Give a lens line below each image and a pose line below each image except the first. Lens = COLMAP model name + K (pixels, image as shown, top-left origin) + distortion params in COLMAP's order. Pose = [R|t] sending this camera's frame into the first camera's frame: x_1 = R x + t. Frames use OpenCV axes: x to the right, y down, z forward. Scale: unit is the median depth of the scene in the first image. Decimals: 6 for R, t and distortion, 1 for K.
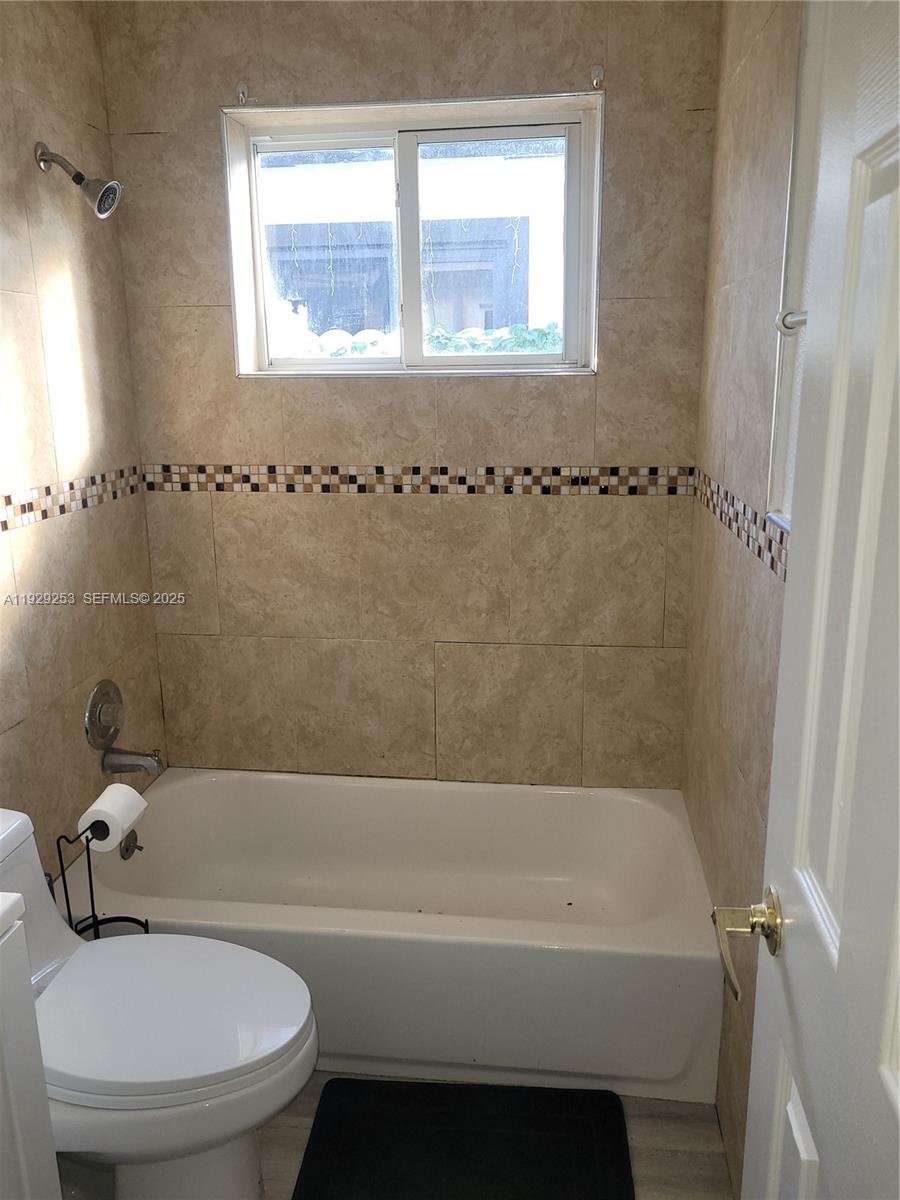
lens RADIAL K [[902.2, 0, 448.2], [0, 902.2, 596.4], [0, 0, 1]] dist [0.048070, -0.045916]
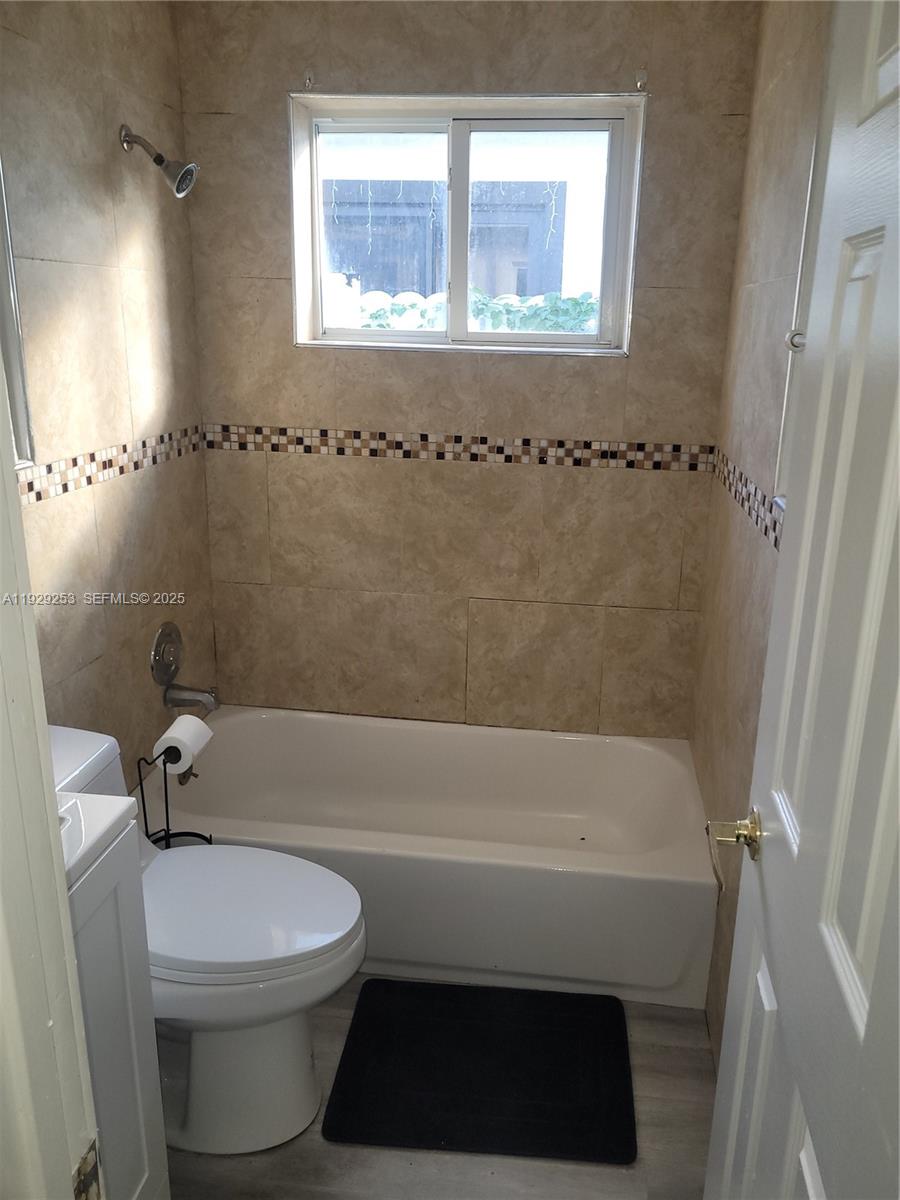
lens RADIAL K [[902.2, 0, 469.7], [0, 902.2, 593.4], [0, 0, 1]] dist [0.048070, -0.045916]
pose [[0.999394, 0.034405, 0.005332, -0.021534], [-0.034625, 0.998201, 0.048944, -0.008919], [-0.003639, -0.049099, 0.998787, -0.093905]]
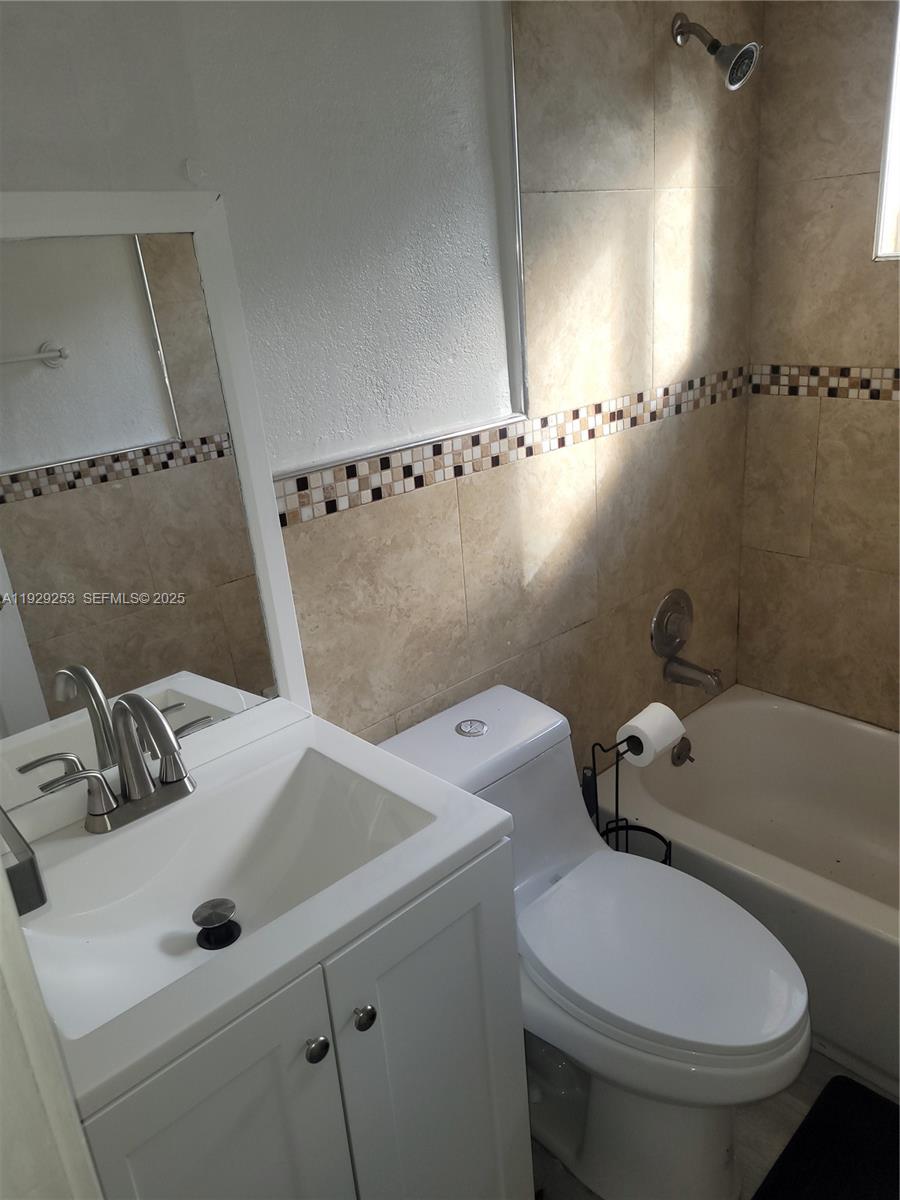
lens RADIAL K [[902.2, 0, 454.5], [0, 902.2, 595.9], [0, 0, 1]] dist [0.048070, -0.045916]
pose [[0.772564, 0.175641, -0.610160, 0.038559], [-0.089625, 0.981522, 0.169061, -0.047175], [0.628580, -0.075925, 0.774030, 0.083644]]
